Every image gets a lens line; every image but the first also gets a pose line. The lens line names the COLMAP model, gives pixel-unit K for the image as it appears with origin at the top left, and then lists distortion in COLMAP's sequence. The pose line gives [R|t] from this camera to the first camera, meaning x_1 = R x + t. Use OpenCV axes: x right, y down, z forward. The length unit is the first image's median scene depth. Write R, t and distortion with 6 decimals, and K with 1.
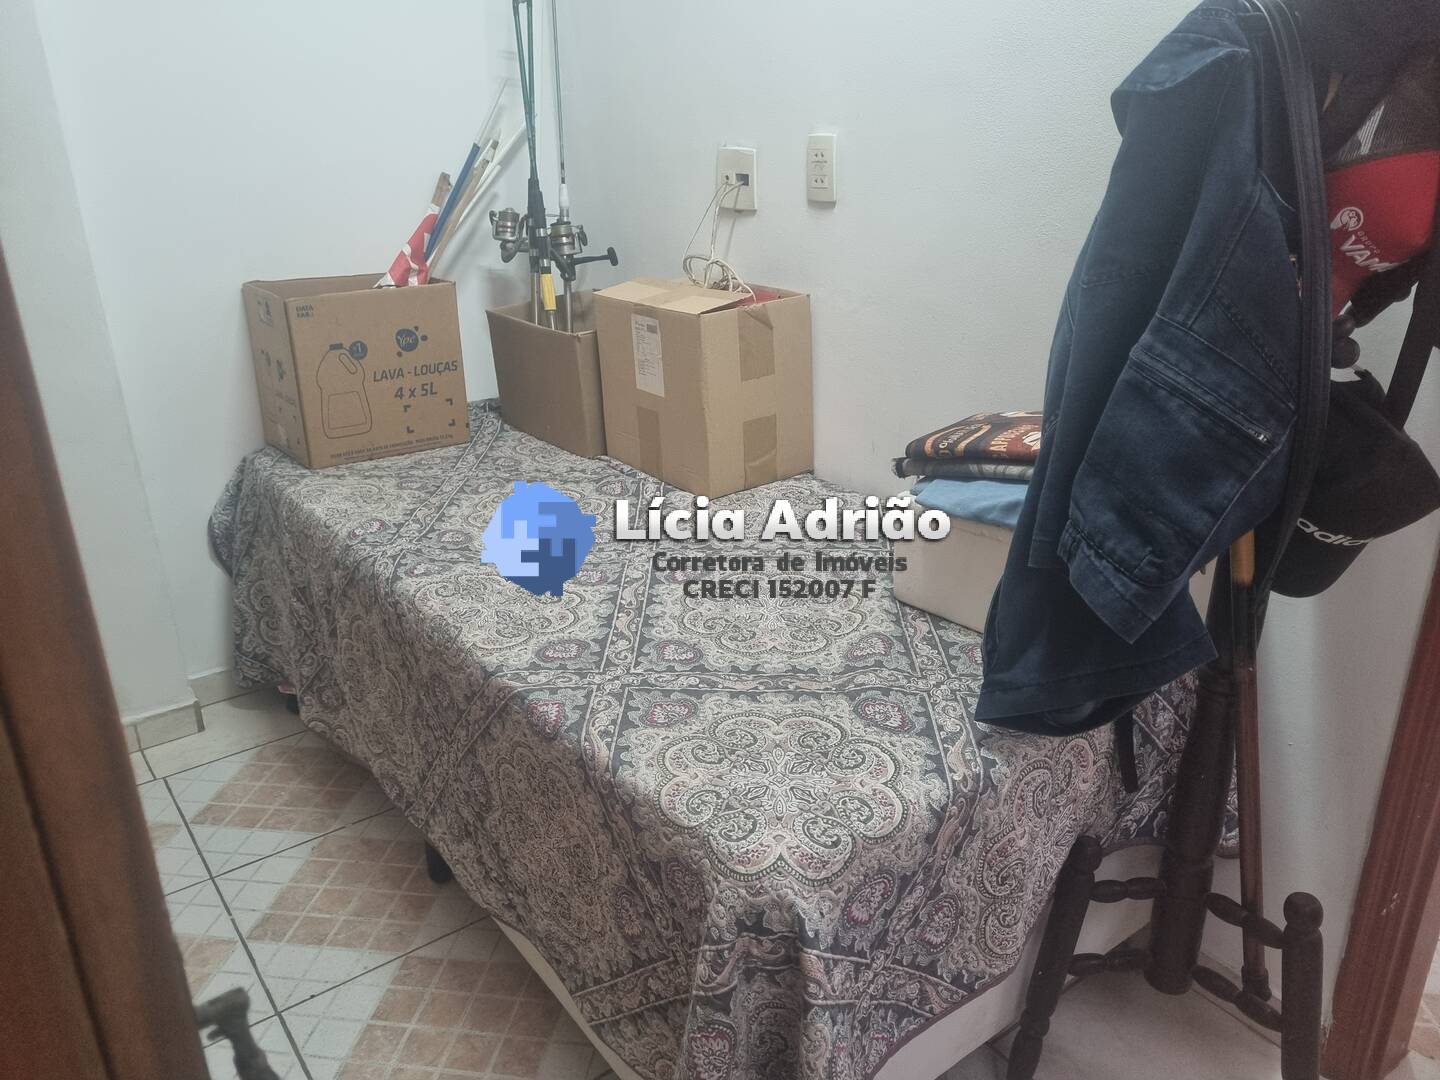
lens RADIAL K [[1082.0, 0, 712.0], [0, 1082.0, 547.4], [0, 0, 1]] dist [0.059359, -0.049154]
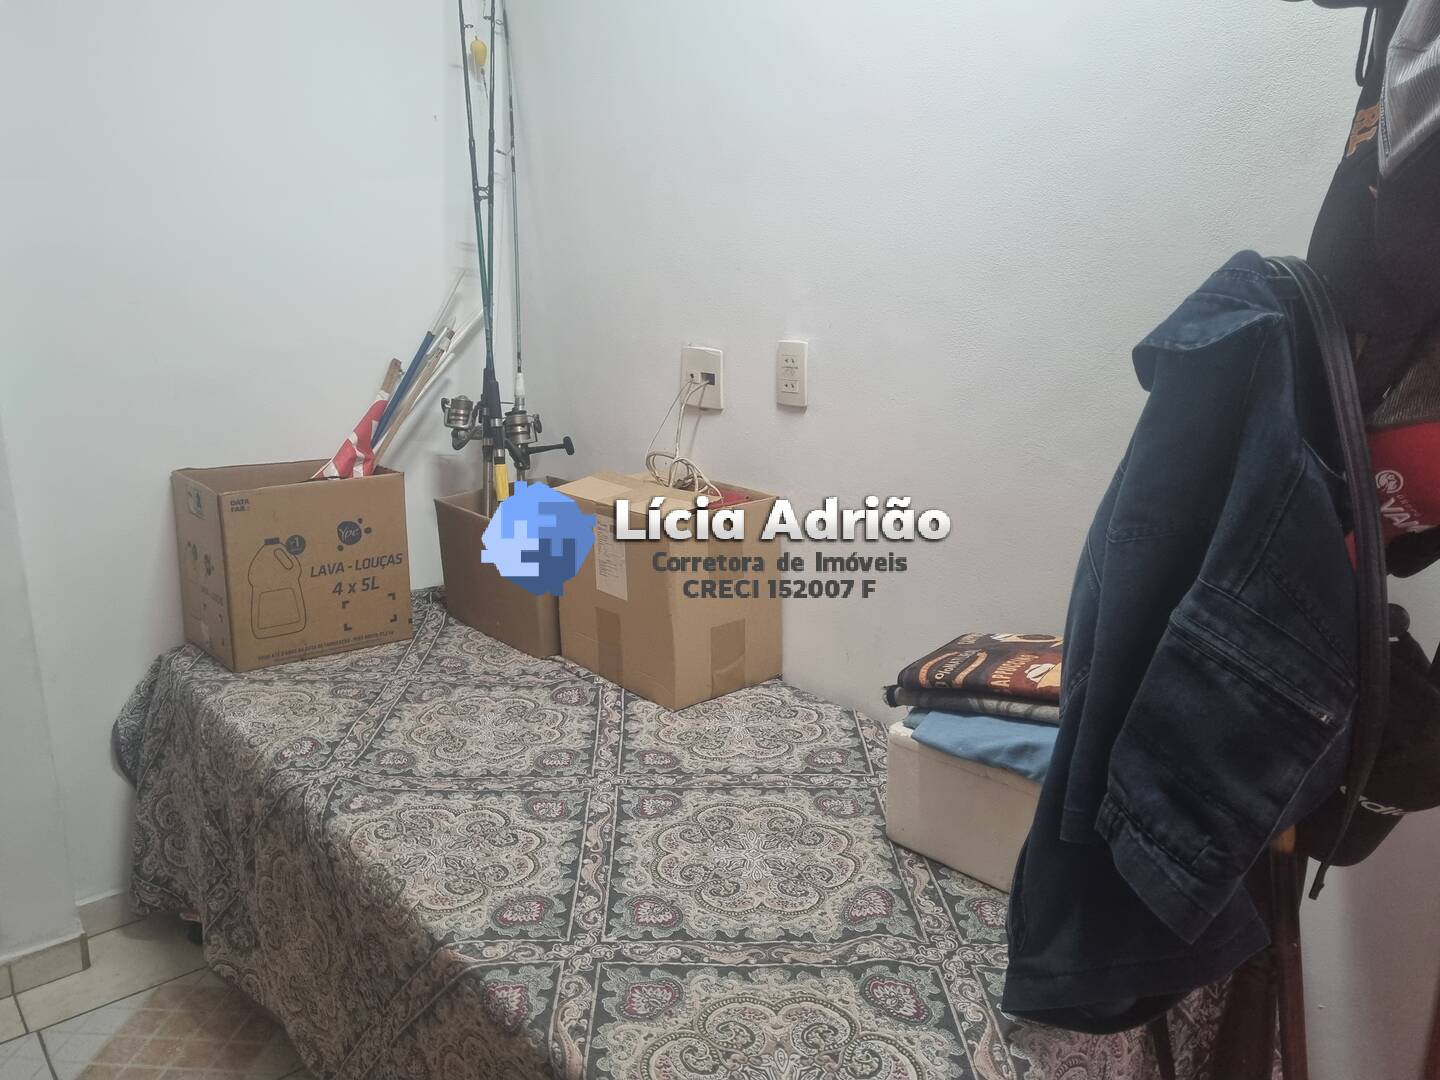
lens RADIAL K [[1082.0, 0, 715.8], [0, 1082.0, 546.6], [0, 0, 1]] dist [0.059359, -0.049154]
pose [[0.997459, 0.009453, 0.070613, -0.043193], [0.000182, 0.990818, -0.135203, -0.073045], [-0.071243, 0.134872, 0.988298, 0.069187]]
